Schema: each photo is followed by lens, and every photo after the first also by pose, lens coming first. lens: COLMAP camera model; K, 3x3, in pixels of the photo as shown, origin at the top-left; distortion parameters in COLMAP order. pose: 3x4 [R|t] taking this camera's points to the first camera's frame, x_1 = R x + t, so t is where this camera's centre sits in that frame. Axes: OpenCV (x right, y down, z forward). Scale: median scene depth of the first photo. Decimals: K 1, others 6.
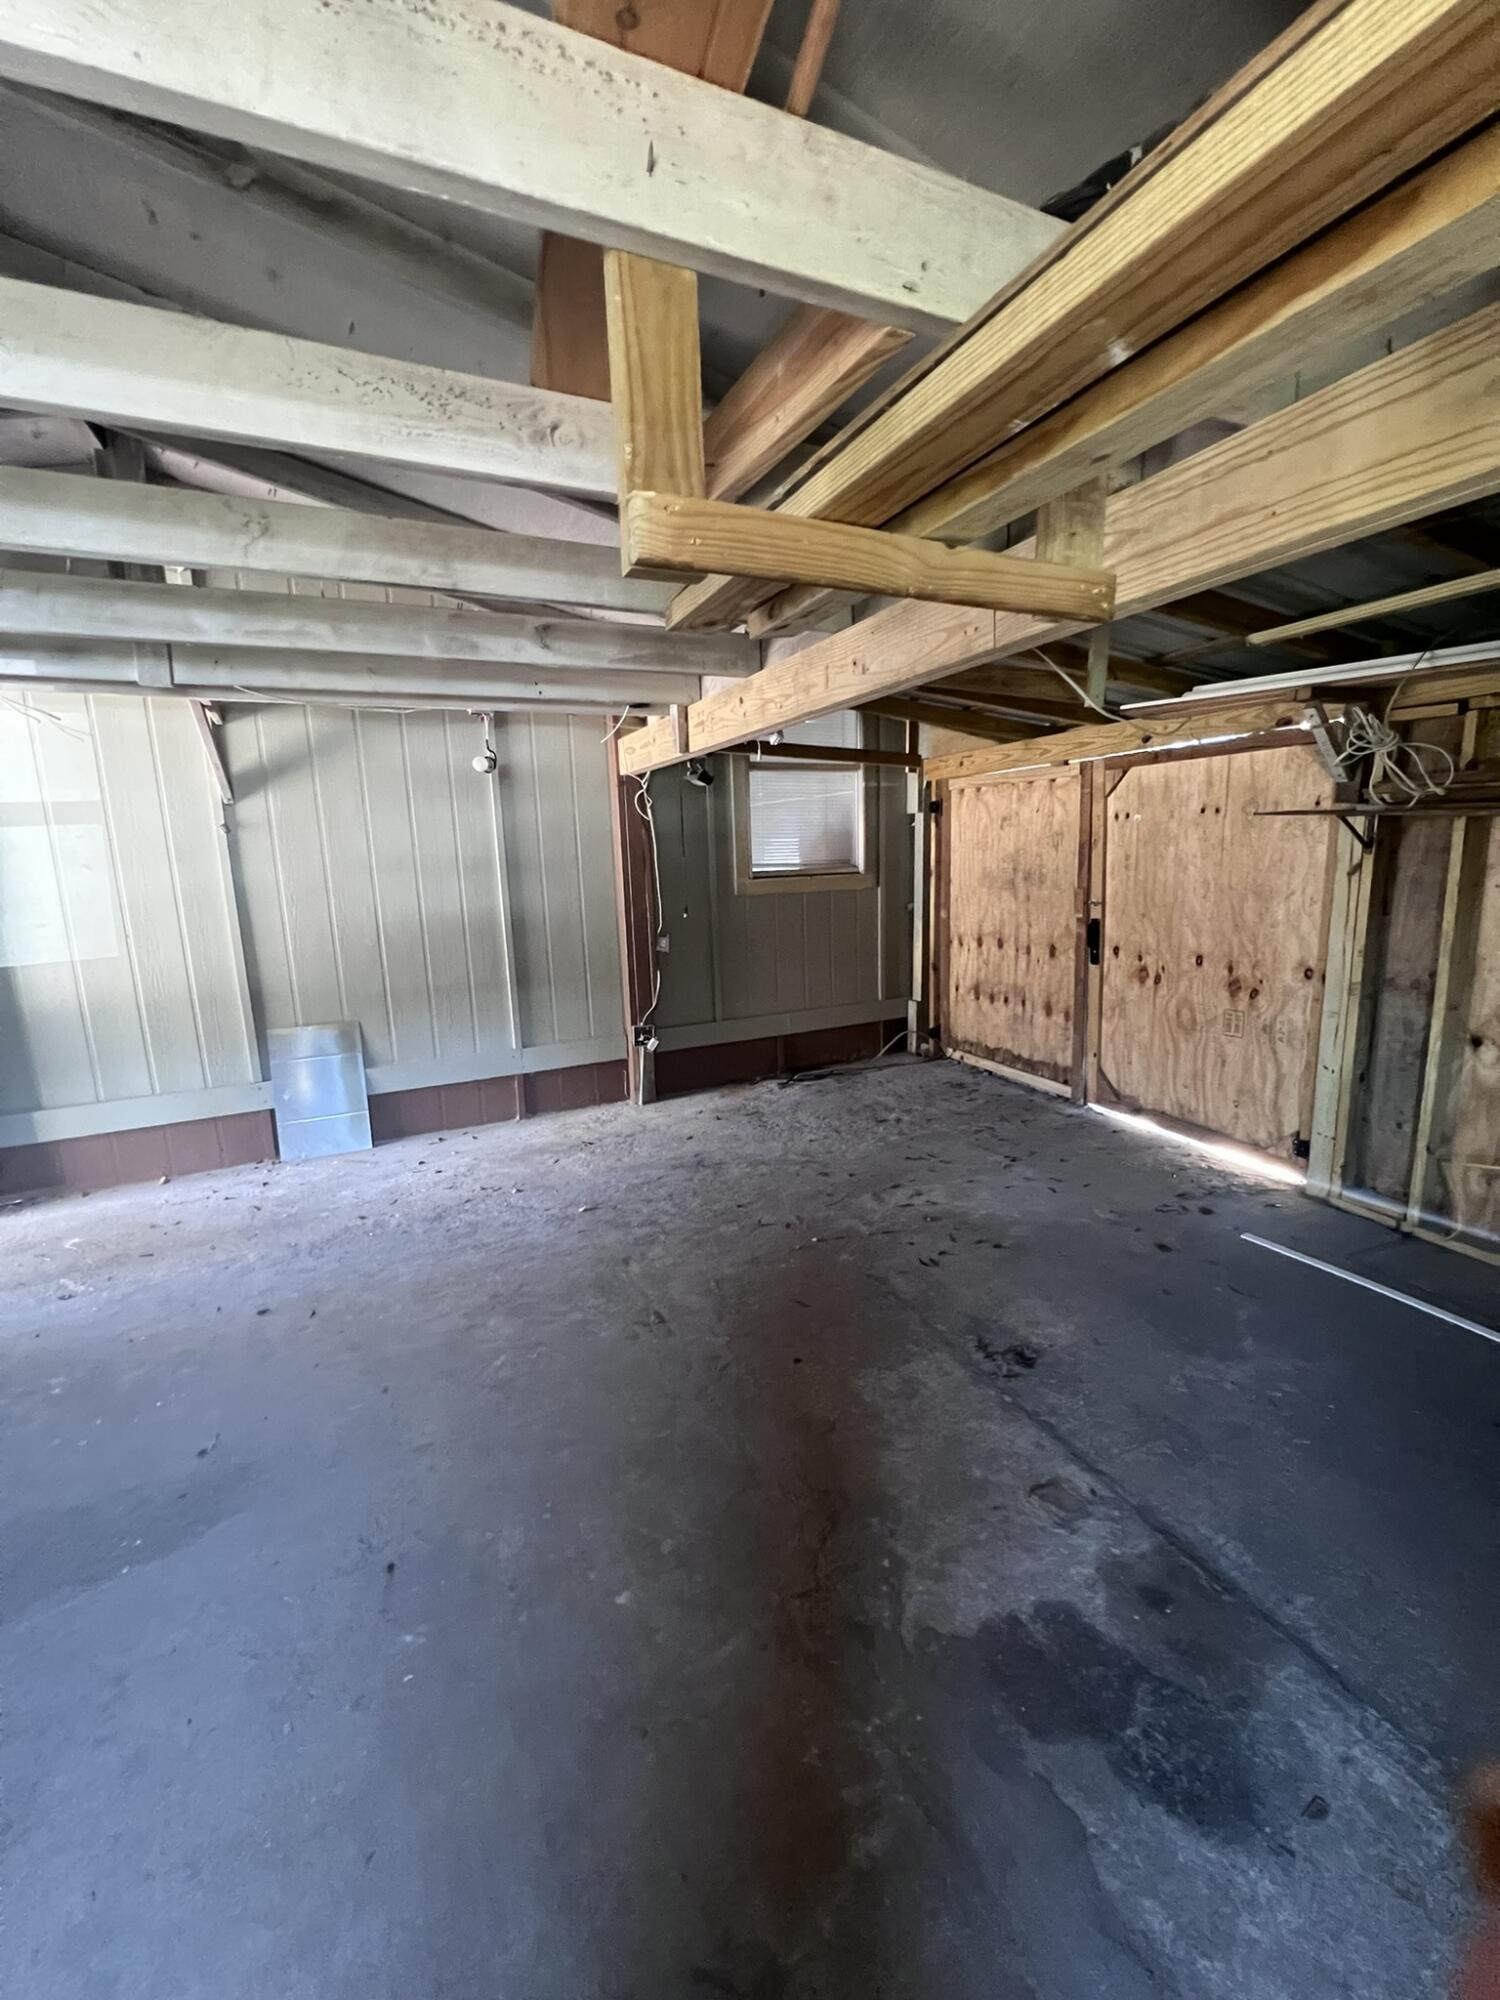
lens RADIAL K [[800.1, 0, 753.2], [0, 800.1, 988.3], [0, 0, 1]] dist [-0.004787, 0.001011]
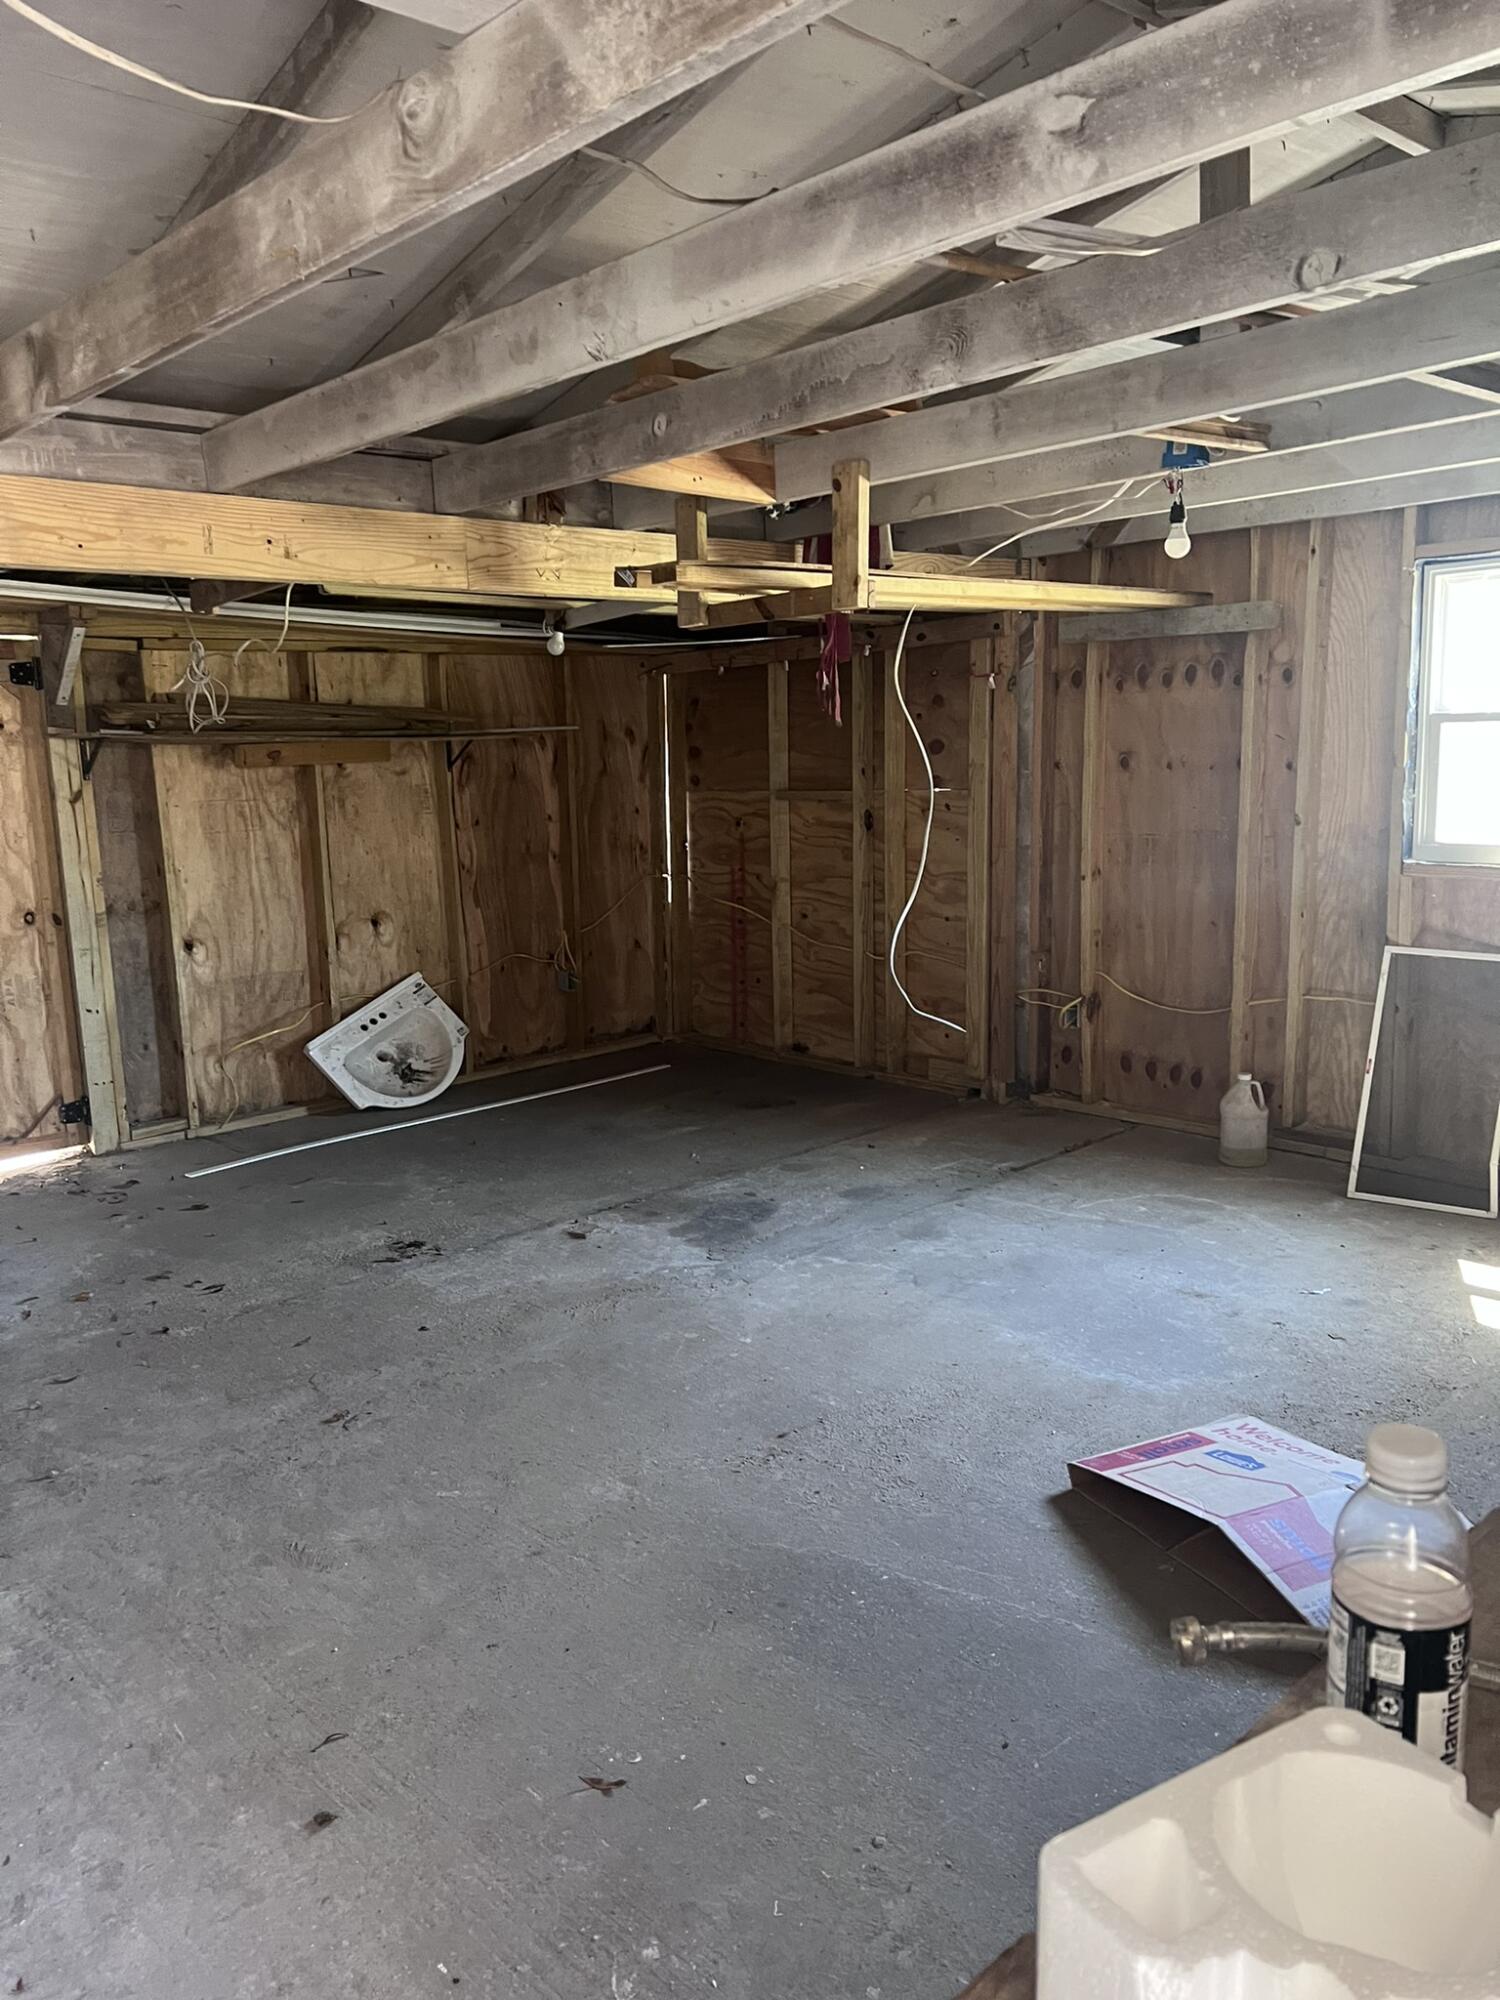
lens RADIAL K [[1497.2, 0, 753.9], [0, 1497.2, 992.9], [0, 0, 1]] dist [0.042779, -0.047911]
pose [[-0.317430, -0.117765, 0.940941, -1.030802], [0.200800, 0.961411, 0.188067, -0.083156], [-0.926778, 0.248639, -0.281533, 0.679722]]
